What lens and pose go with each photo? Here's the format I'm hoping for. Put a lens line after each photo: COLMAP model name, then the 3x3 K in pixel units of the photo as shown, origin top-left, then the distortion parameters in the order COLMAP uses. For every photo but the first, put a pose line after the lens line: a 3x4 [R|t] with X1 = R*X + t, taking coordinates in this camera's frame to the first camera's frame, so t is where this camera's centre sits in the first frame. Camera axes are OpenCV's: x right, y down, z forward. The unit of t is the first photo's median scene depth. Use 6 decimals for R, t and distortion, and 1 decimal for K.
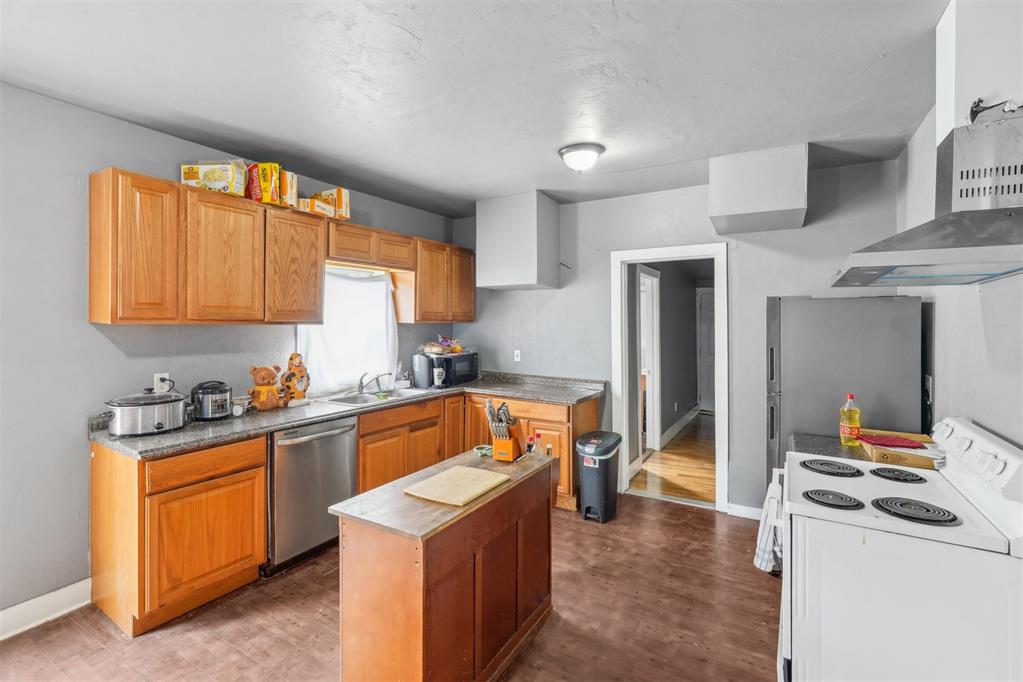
lens RADIAL K [[457.4, 0, 518.9], [0, 457.4, 349.8], [0, 0, 1]] dist [-0.026255, 0.011888]
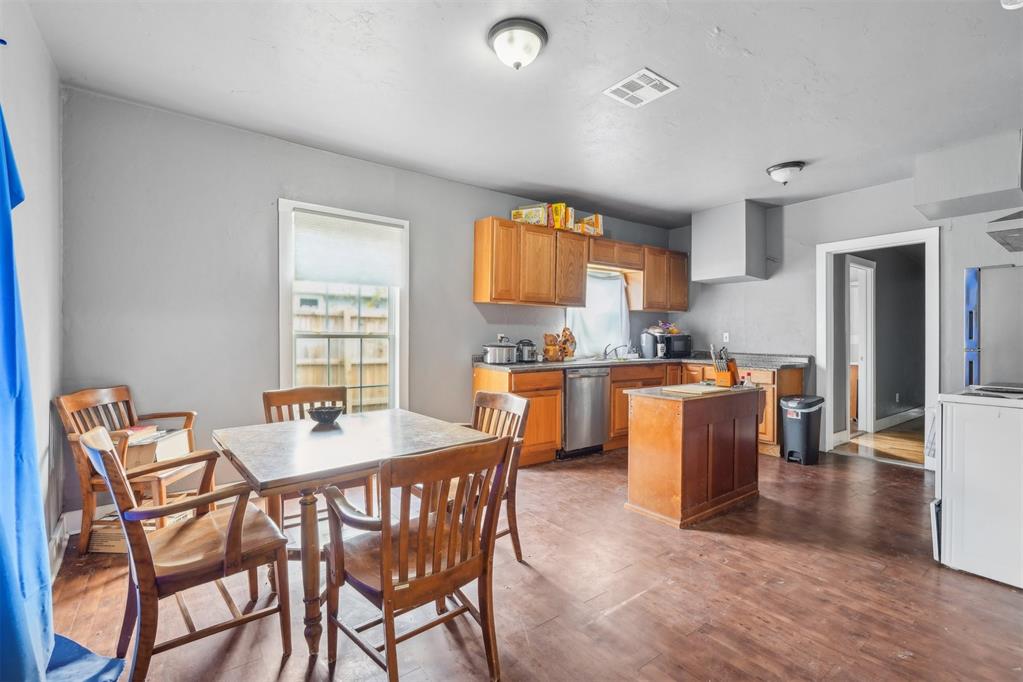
lens RADIAL K [[457.4, 0, 518.9], [0, 457.4, 349.8], [0, 0, 1]] dist [-0.026255, 0.011888]
pose [[0.918518, 0.008498, -0.395287, -0.040934], [-0.021054, 0.999402, -0.027436, 0.121376], [0.394817, 0.033522, 0.918148, -0.419397]]
